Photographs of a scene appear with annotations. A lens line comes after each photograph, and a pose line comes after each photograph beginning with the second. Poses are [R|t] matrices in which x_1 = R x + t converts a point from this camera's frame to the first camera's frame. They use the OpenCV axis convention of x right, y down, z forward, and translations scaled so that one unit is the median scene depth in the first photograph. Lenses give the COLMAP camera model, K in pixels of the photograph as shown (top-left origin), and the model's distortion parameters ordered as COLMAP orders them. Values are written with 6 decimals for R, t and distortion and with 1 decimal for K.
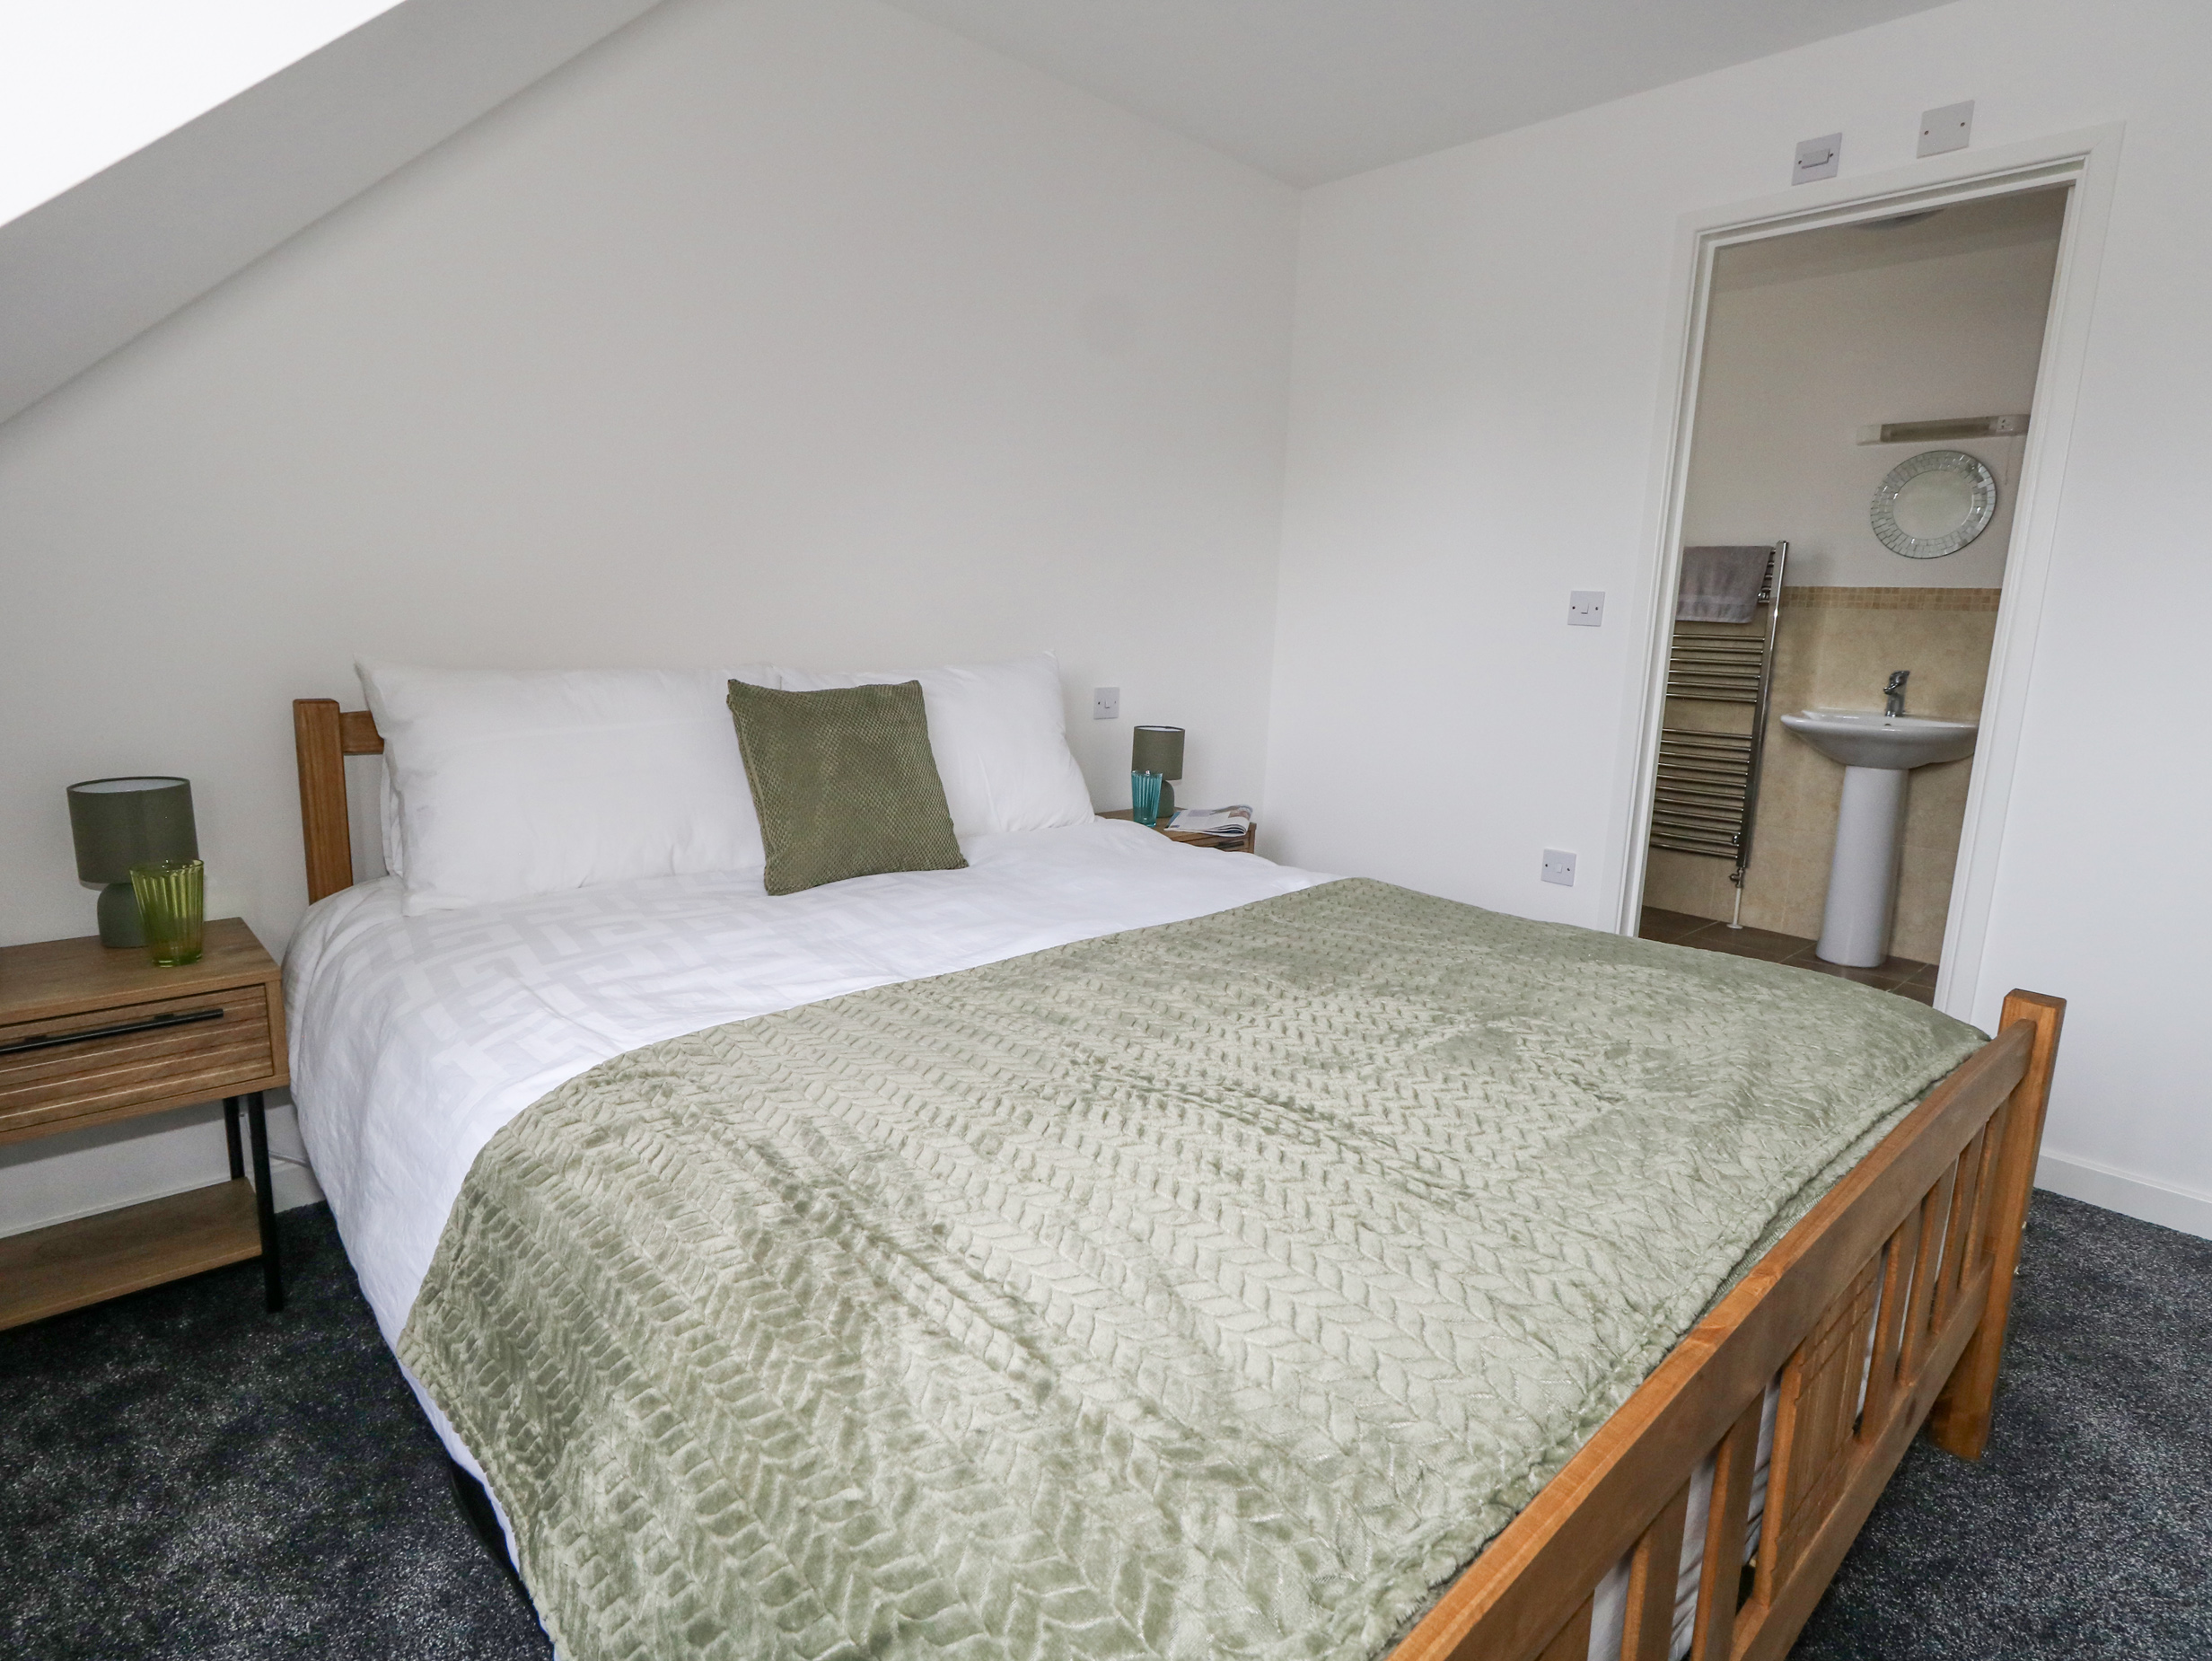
lens RADIAL K [[1140.8, 0, 1108.5], [0, 1140.8, 820.4], [0, 0, 1]] dist [-0.008363, 0.000183]
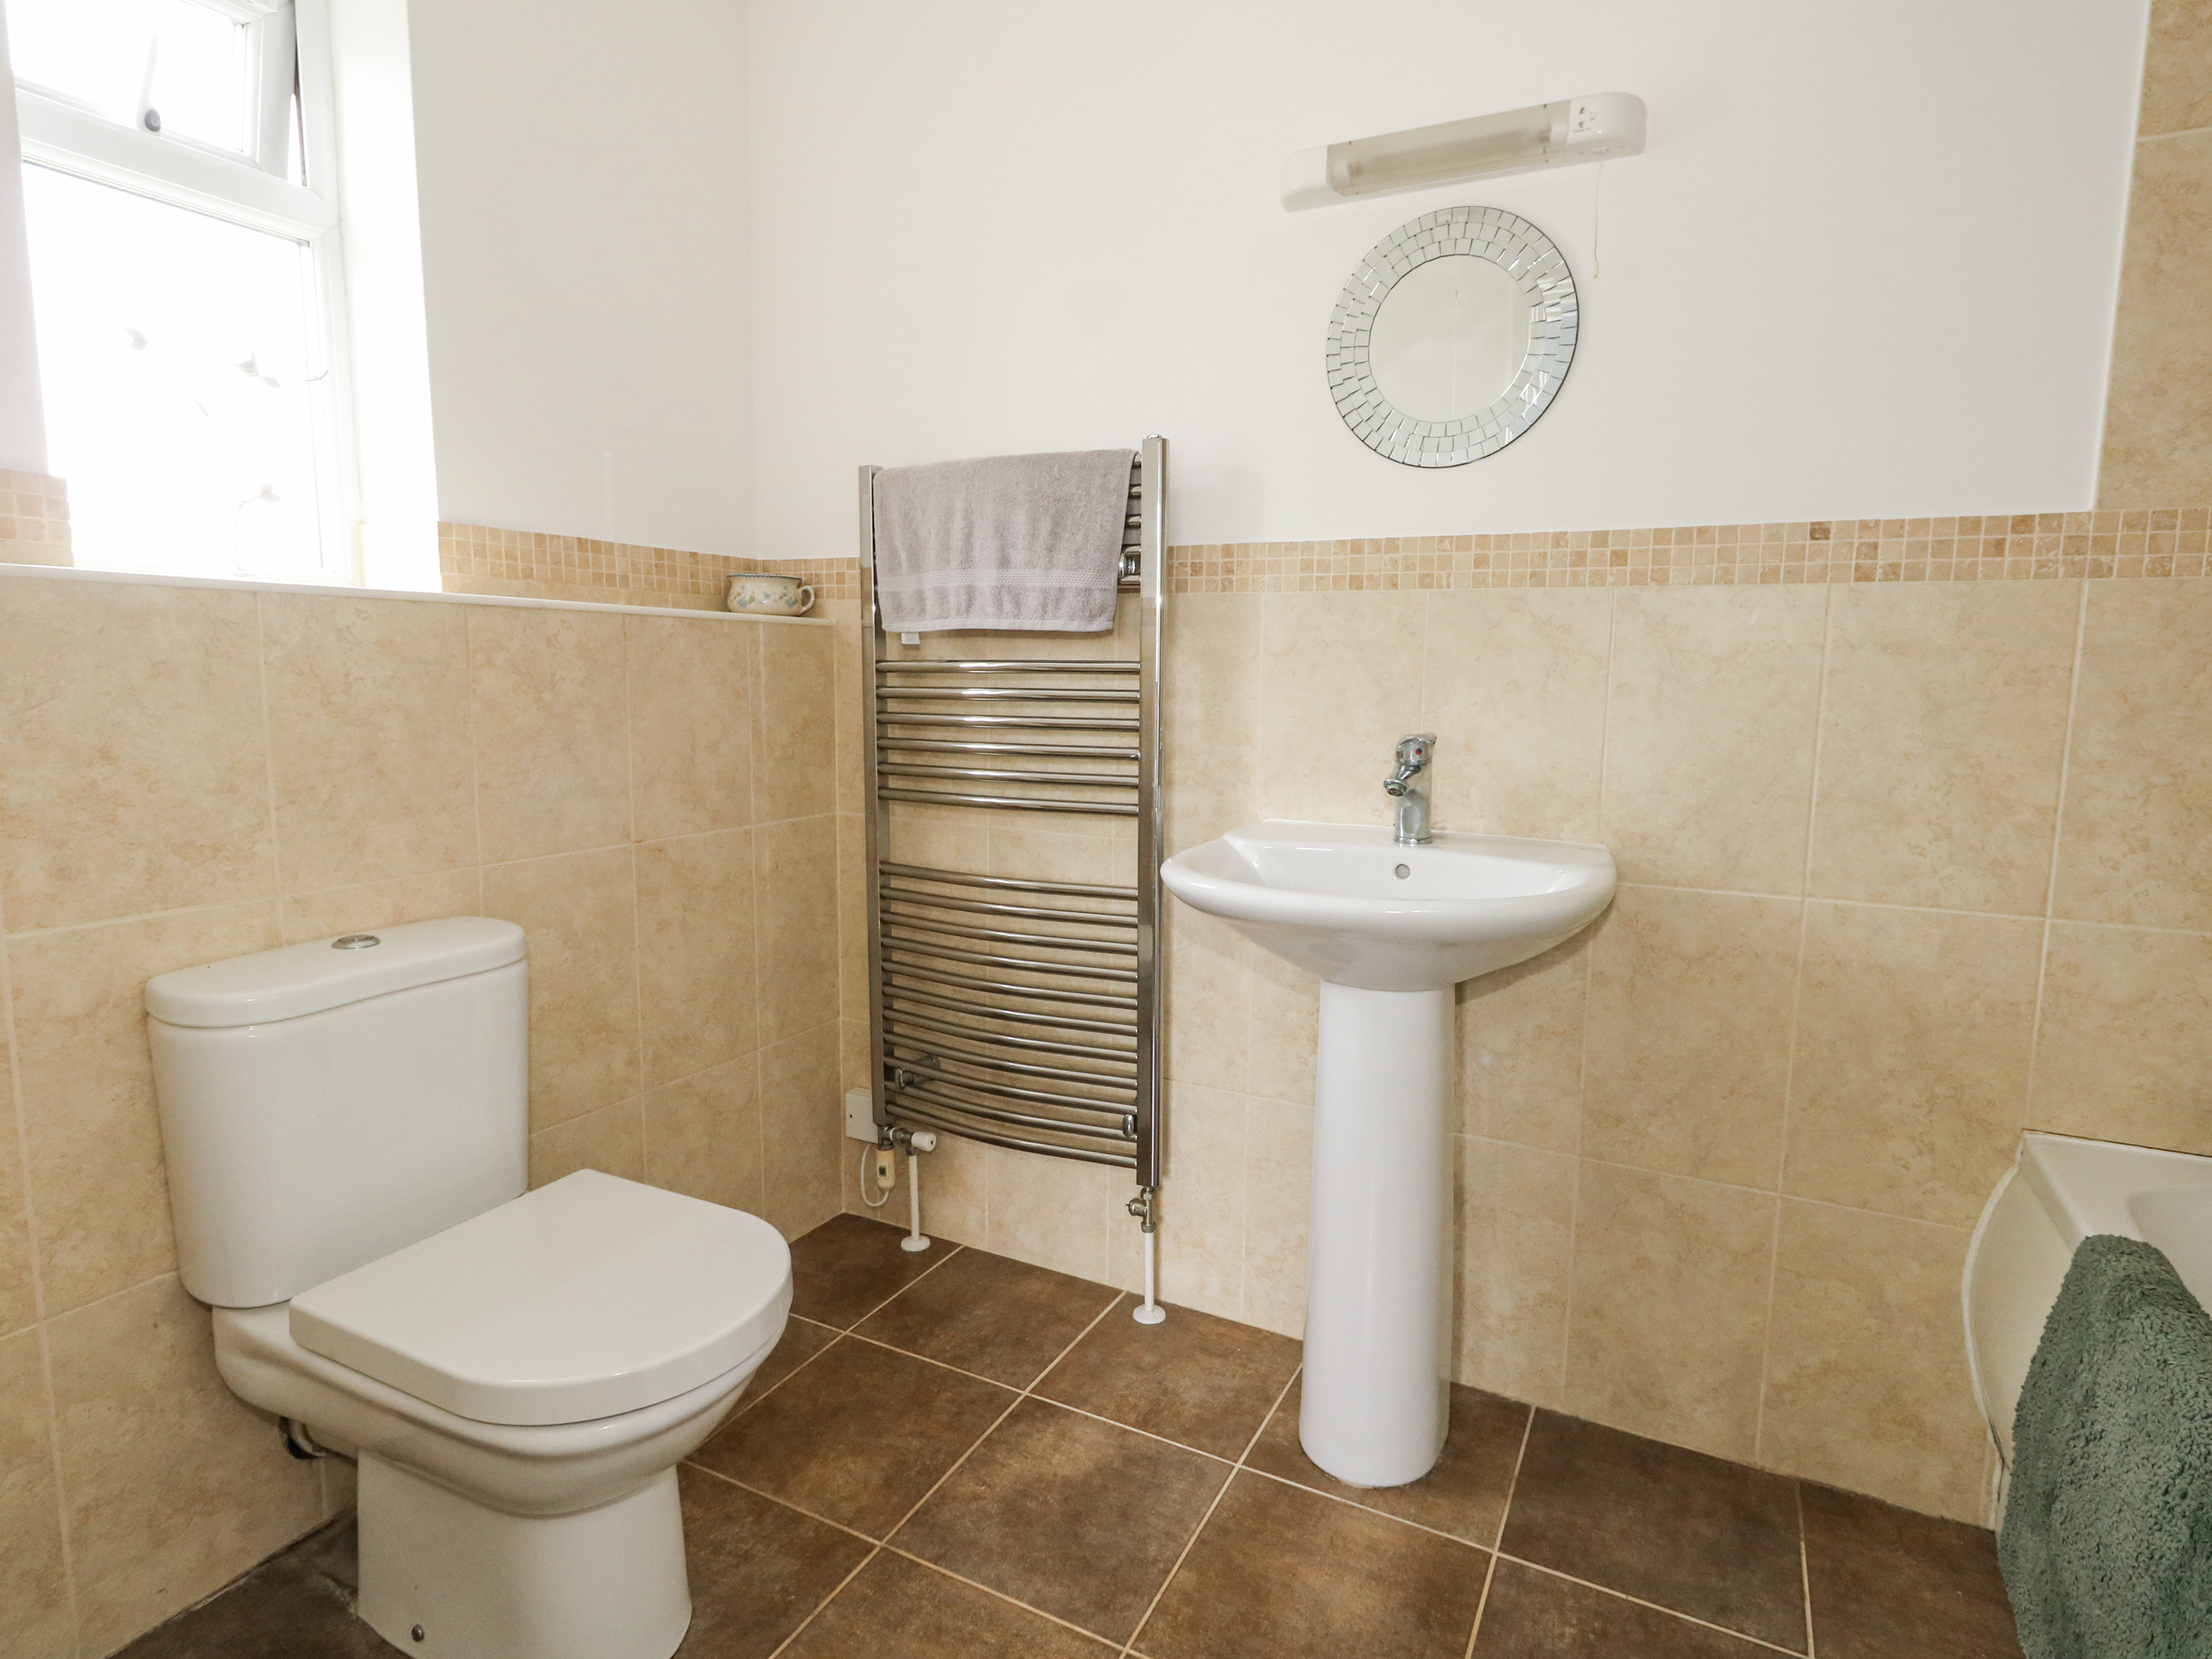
lens RADIAL K [[1140.6, 0, 1108.5], [0, 1140.6, 819.4], [0, 0, 1]] dist [-0.008363, 0.000183]
pose [[0.942581, -0.067167, 0.327153, 0.437875], [0.080692, 0.996348, -0.027929, -0.094404], [-0.324083, 0.052724, 0.944558, 0.624087]]
